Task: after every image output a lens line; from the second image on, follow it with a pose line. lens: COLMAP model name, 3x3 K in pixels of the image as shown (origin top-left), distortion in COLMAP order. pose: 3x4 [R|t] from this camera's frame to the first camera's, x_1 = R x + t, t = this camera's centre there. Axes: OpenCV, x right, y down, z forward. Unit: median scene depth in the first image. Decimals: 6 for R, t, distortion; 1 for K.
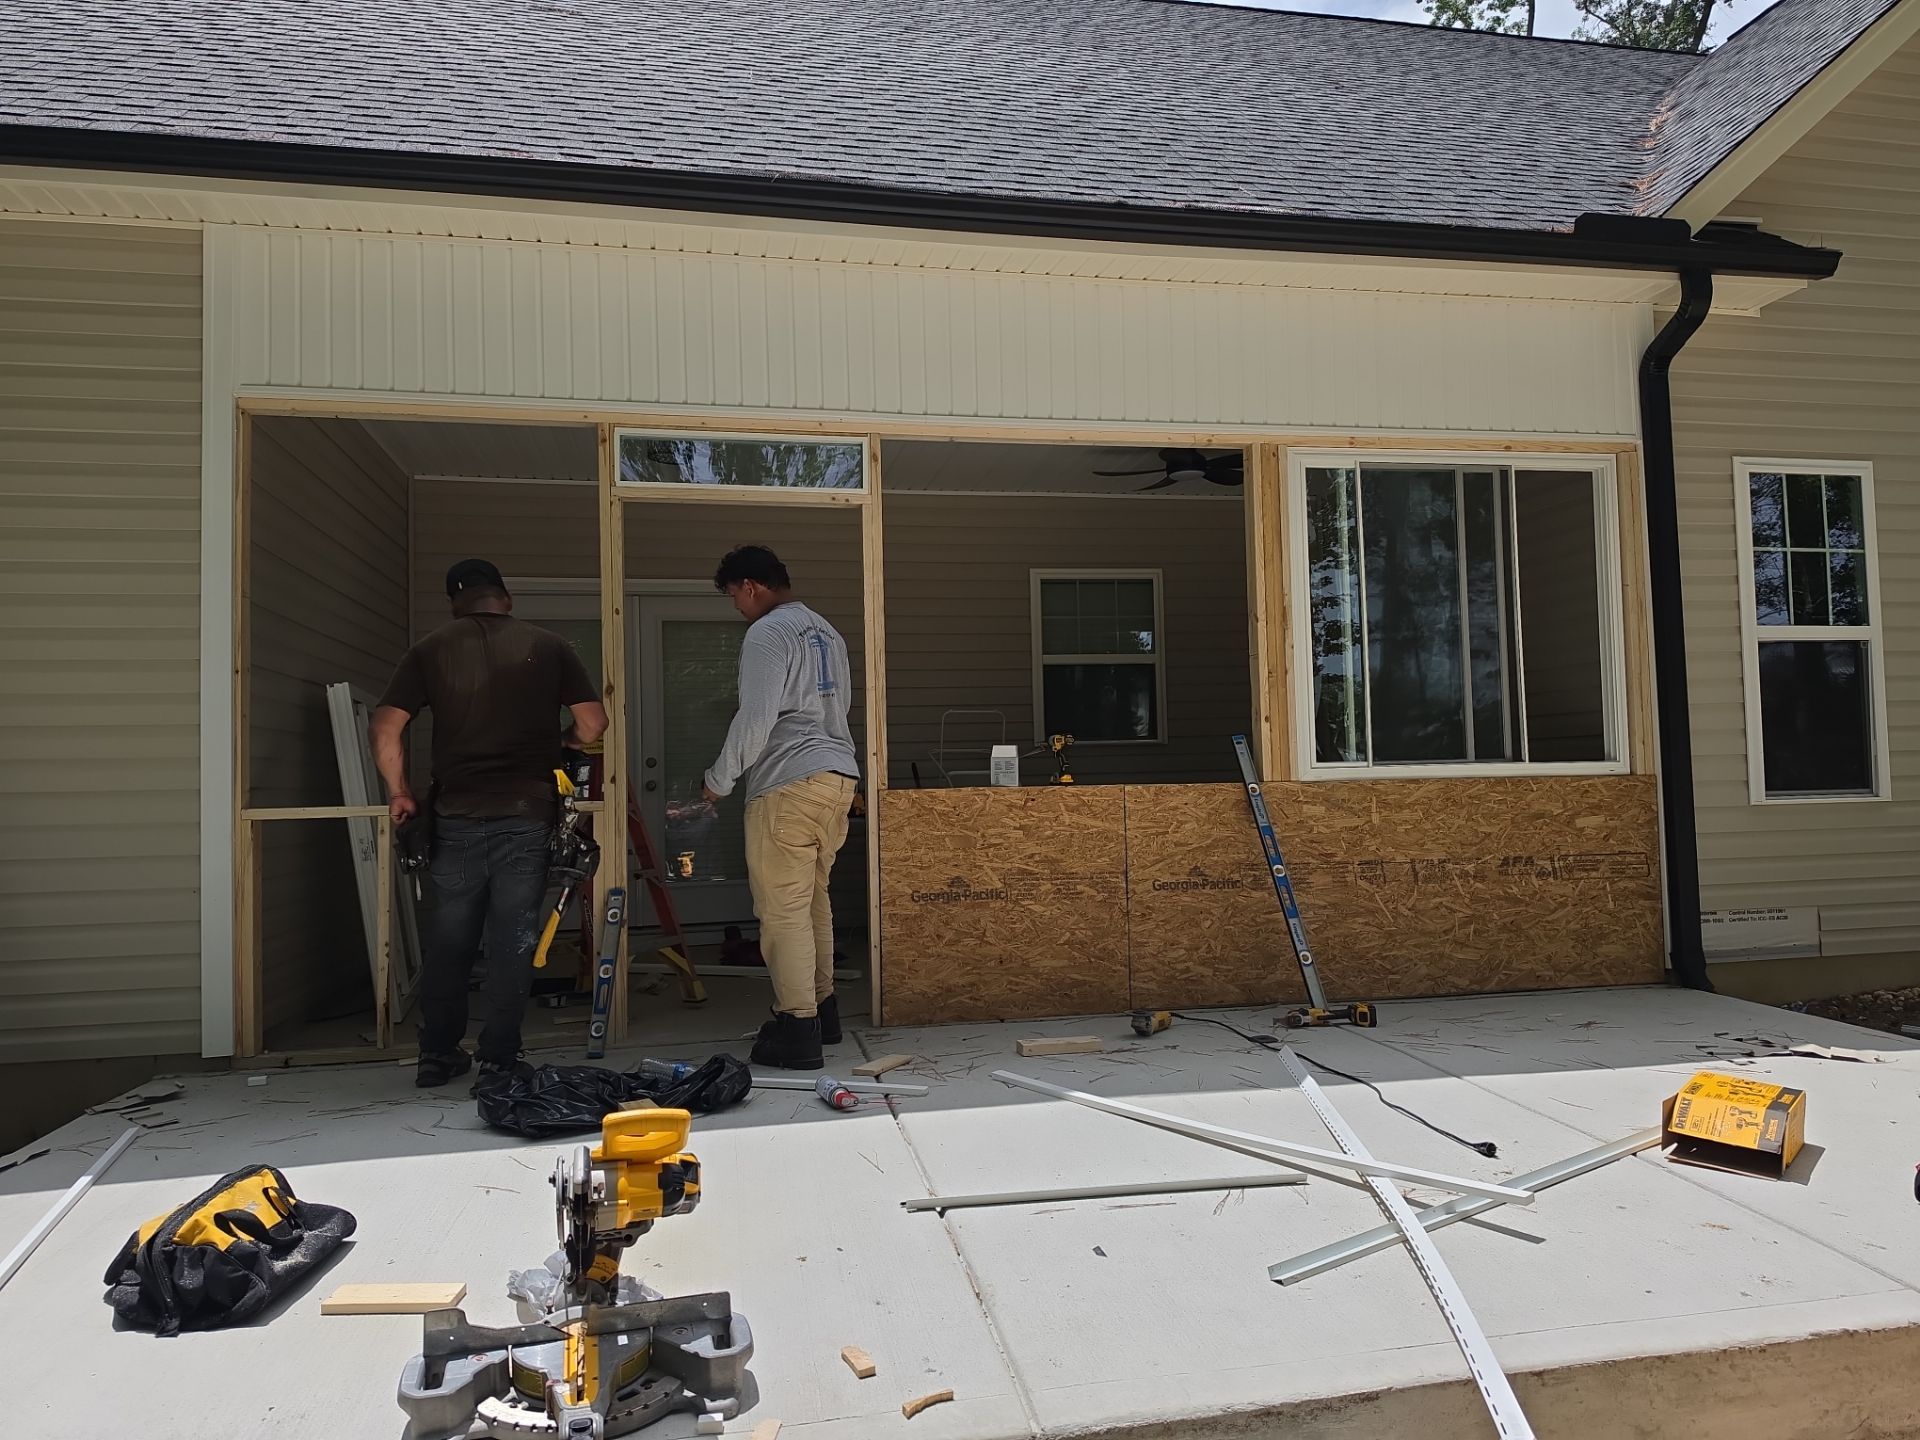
lens RADIAL K [[1341.3, 0, 960.0], [0, 1341.3, 720.0], [0, 0, 1]] dist [-0.001841, -0.003332]
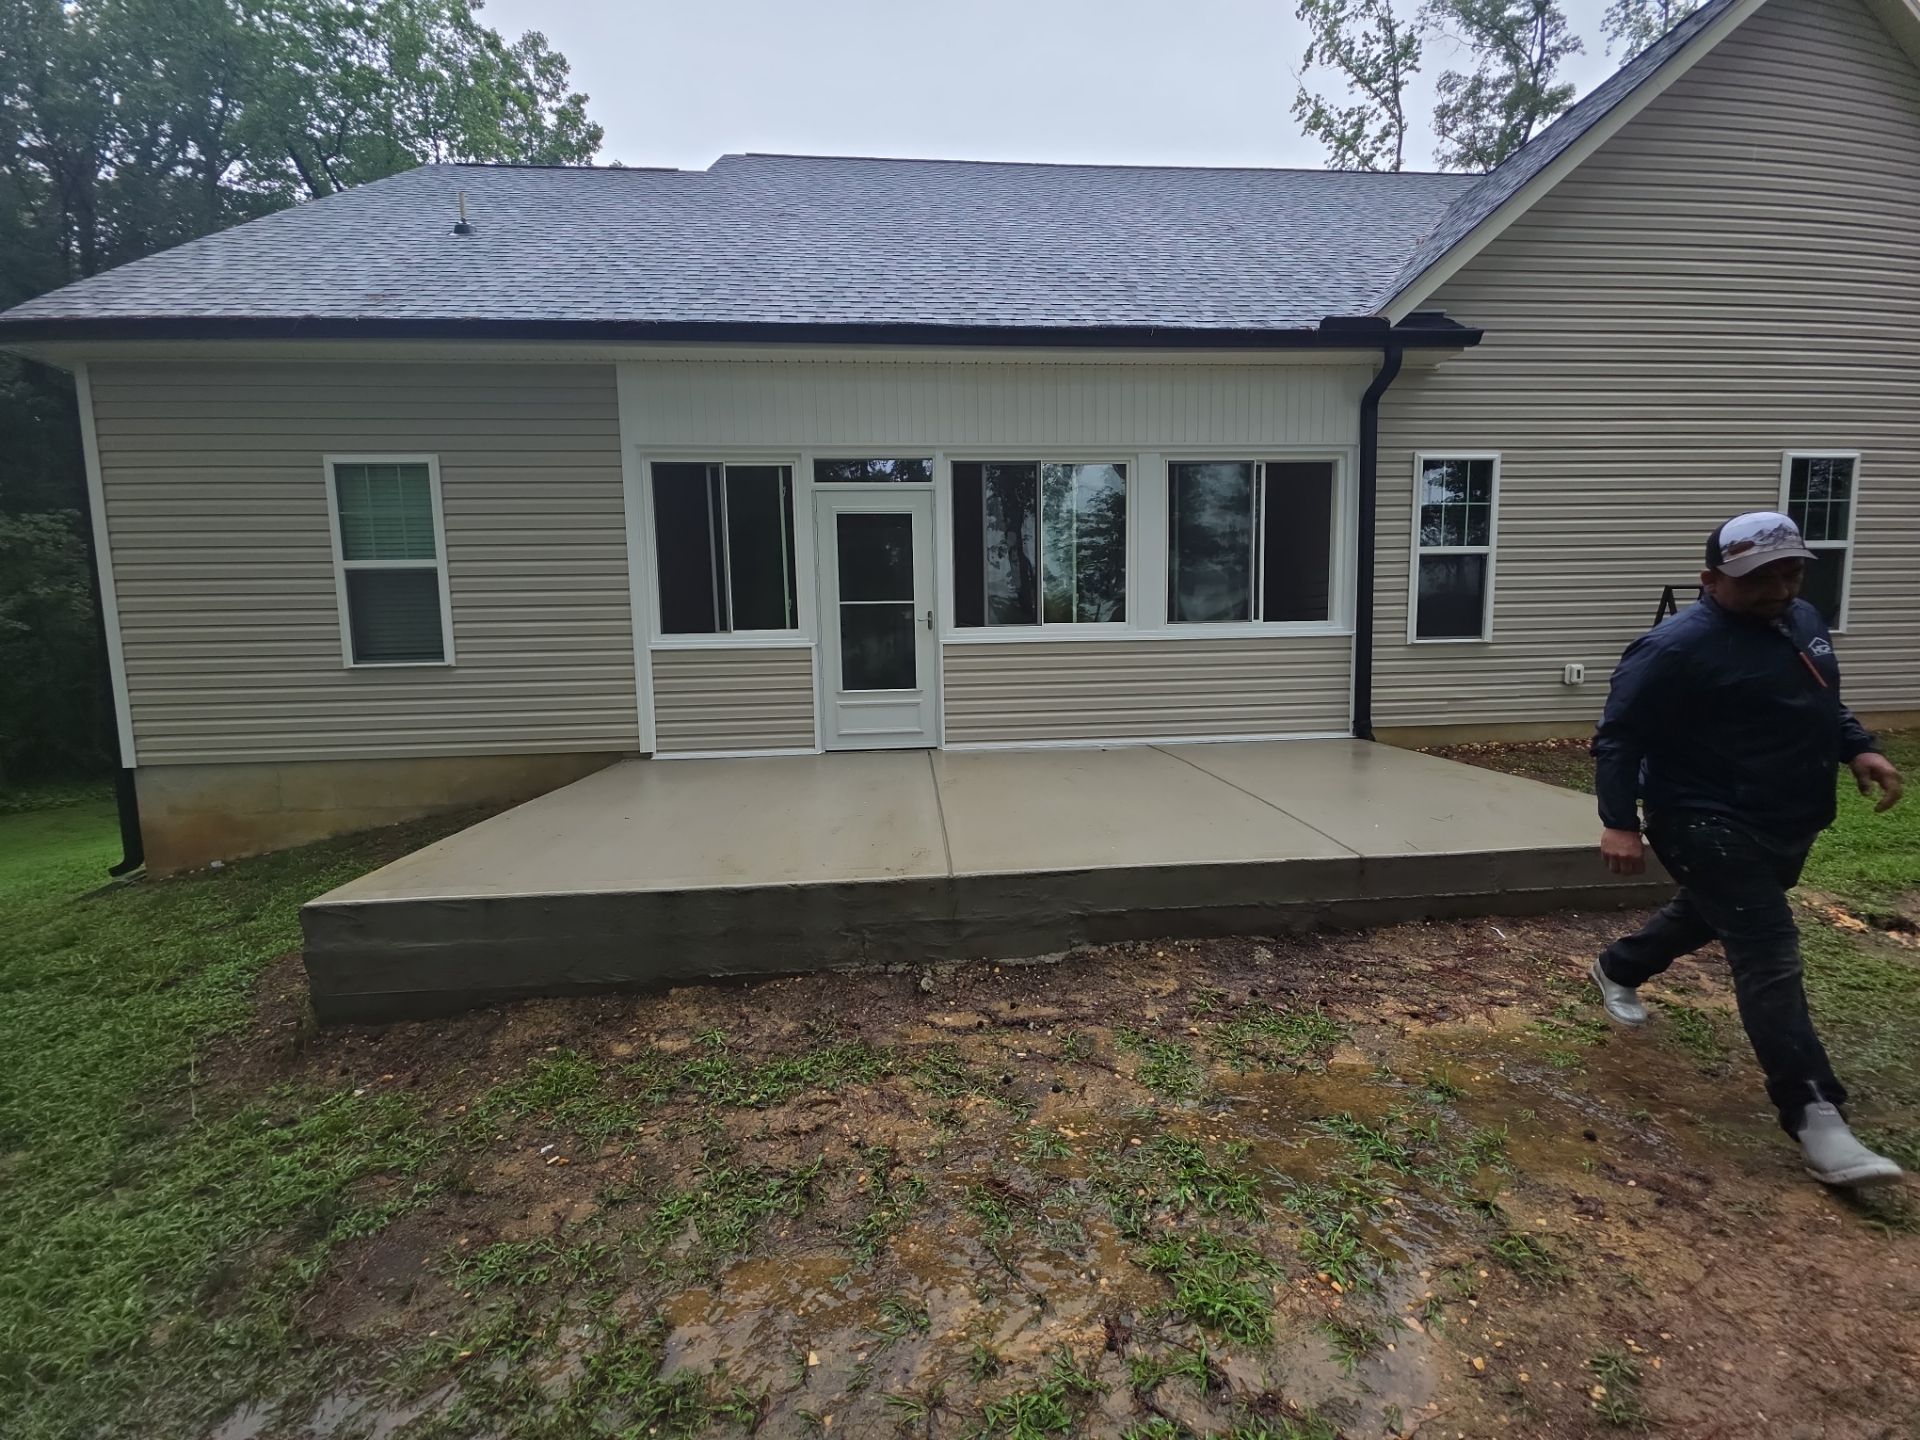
lens RADIAL K [[763.1, 0, 960.0], [0, 763.1, 720.0], [0, 0, 1]] dist [-0.000173, -0.000346]
pose [[0.992994, 0.016250, -0.117040, 0.092167], [0.002425, 0.987486, 0.157686, -0.000820], [0.118138, -0.156865, 0.980529, -0.151607]]
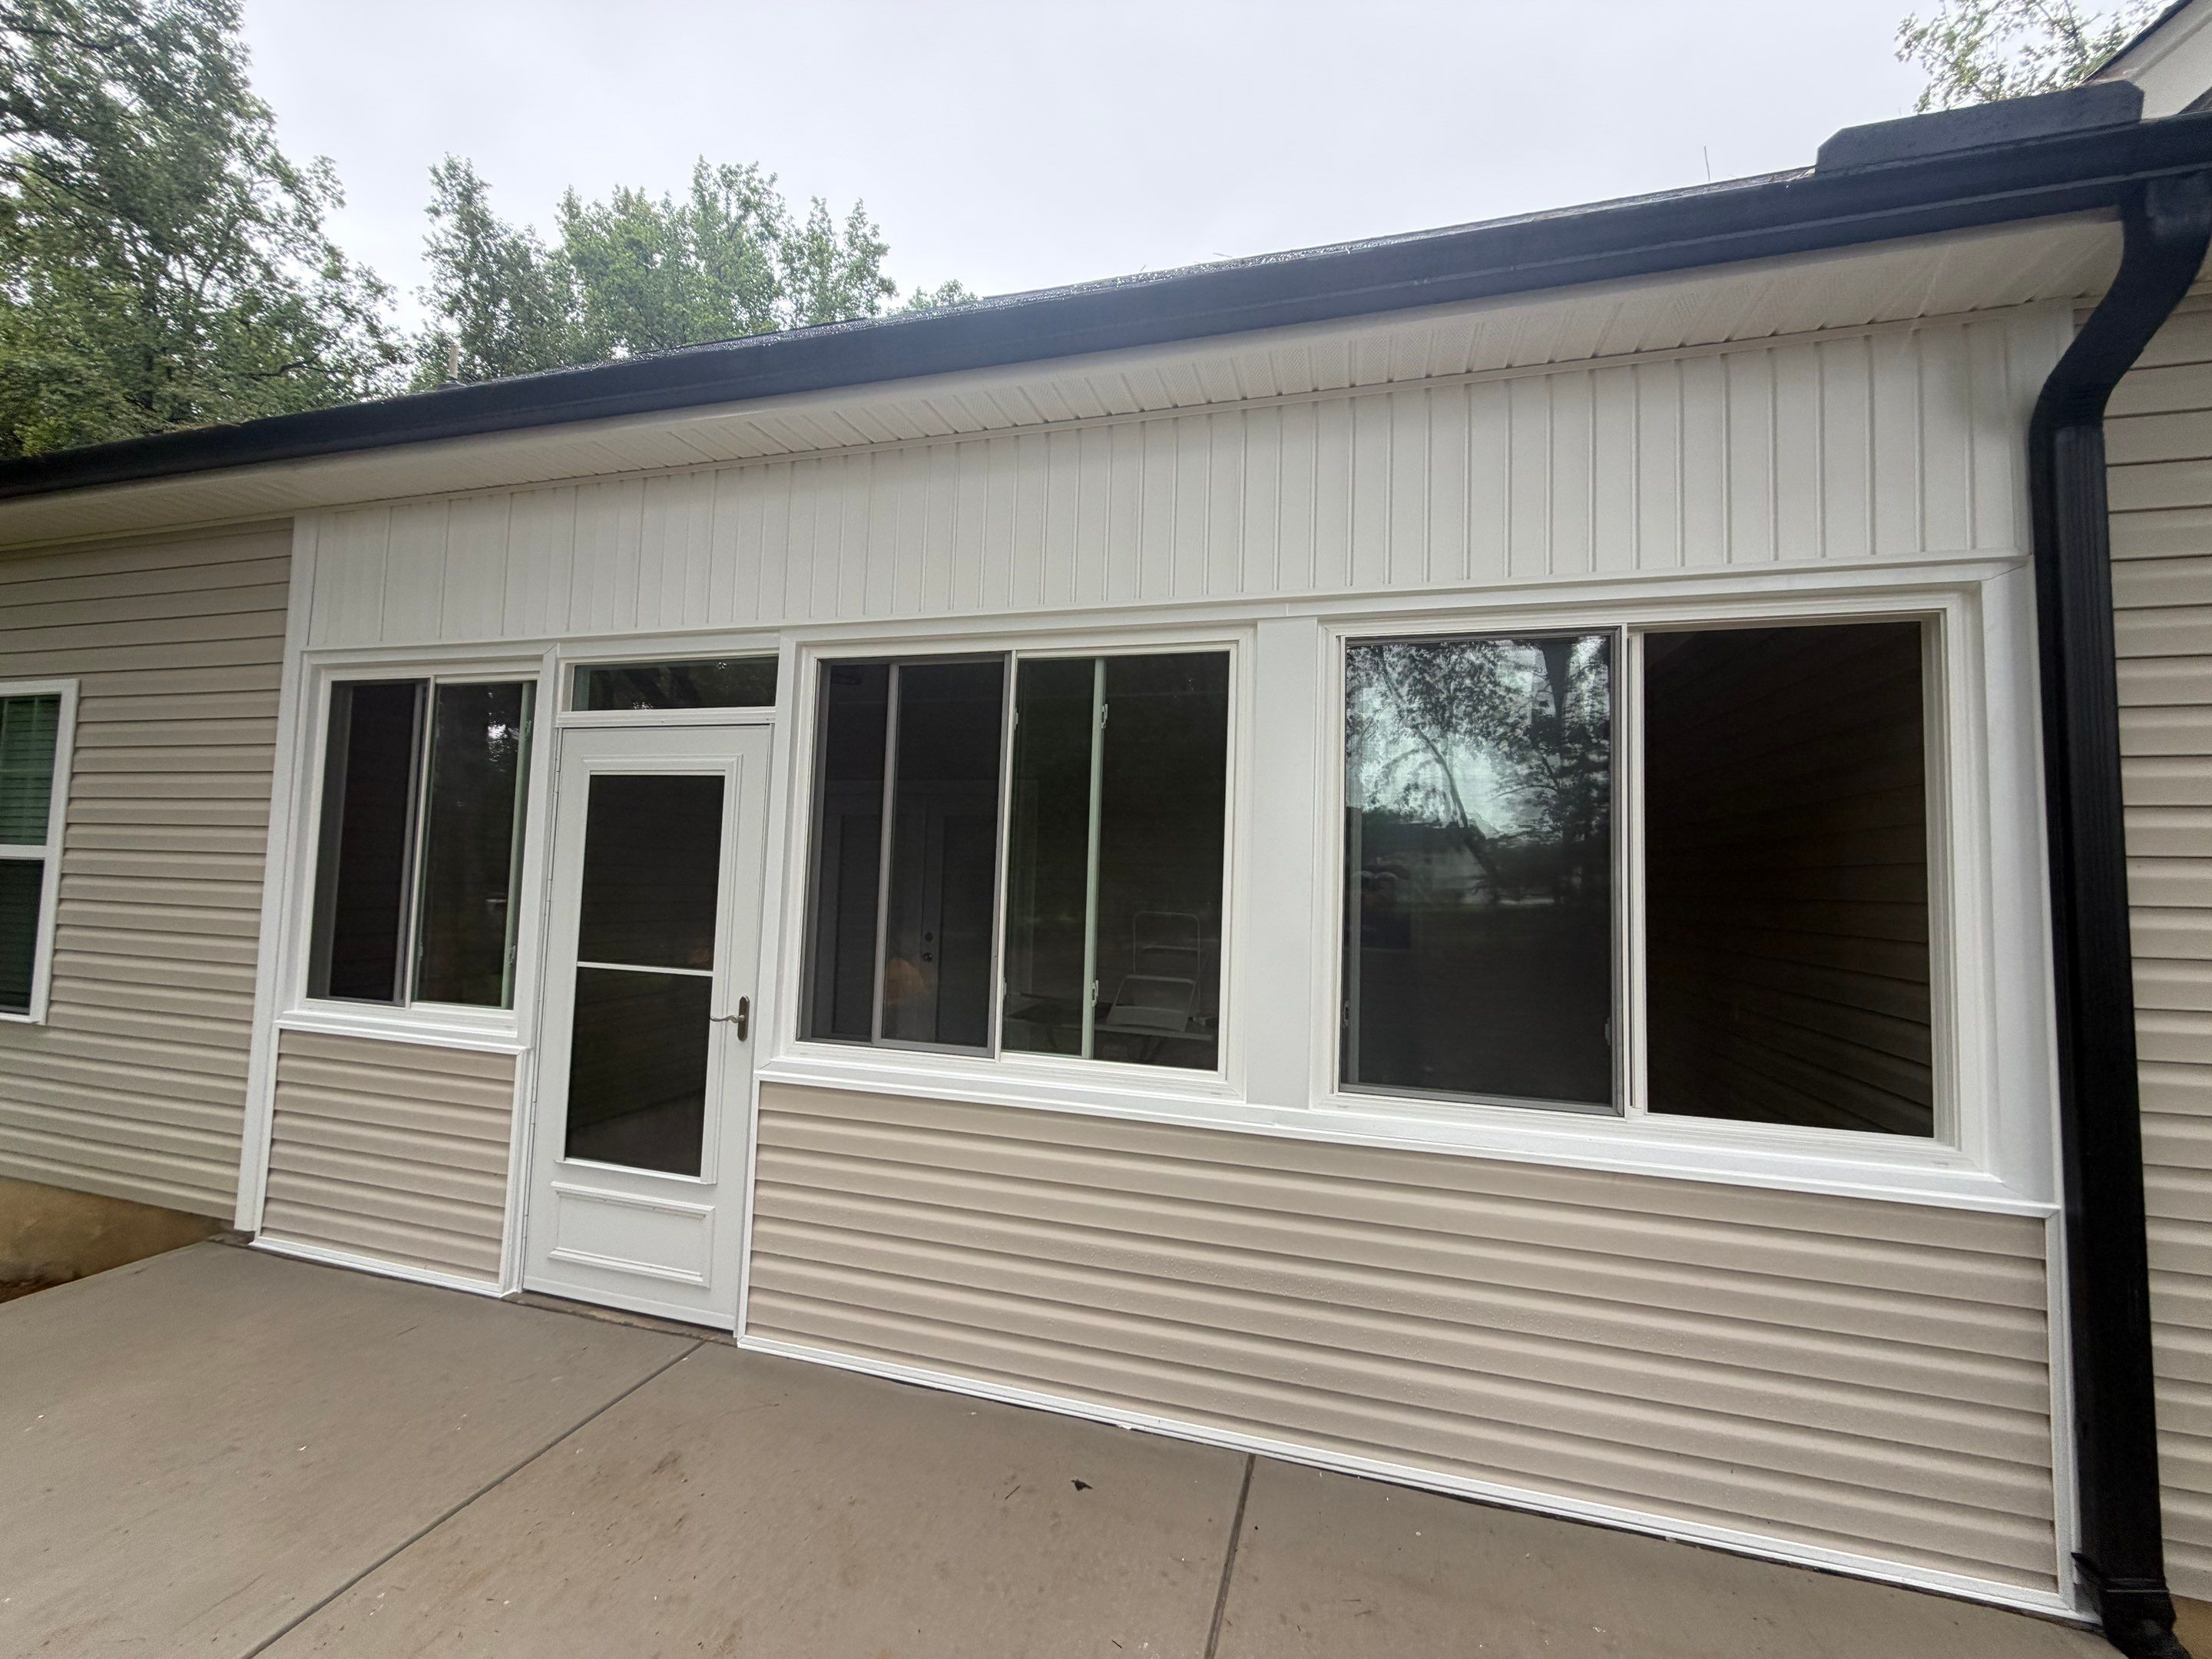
lens RADIAL K [[879.1, 0, 1106.0], [0, 879.1, 829.5], [0, 0, 1]] dist [-0.000173, -0.000346]
pose [[0.887455, 0.025180, -0.460207, 0.340141], [-0.028472, 0.999595, -0.000211, -0.084513], [0.460015, 0.013291, 0.887812, 0.507615]]
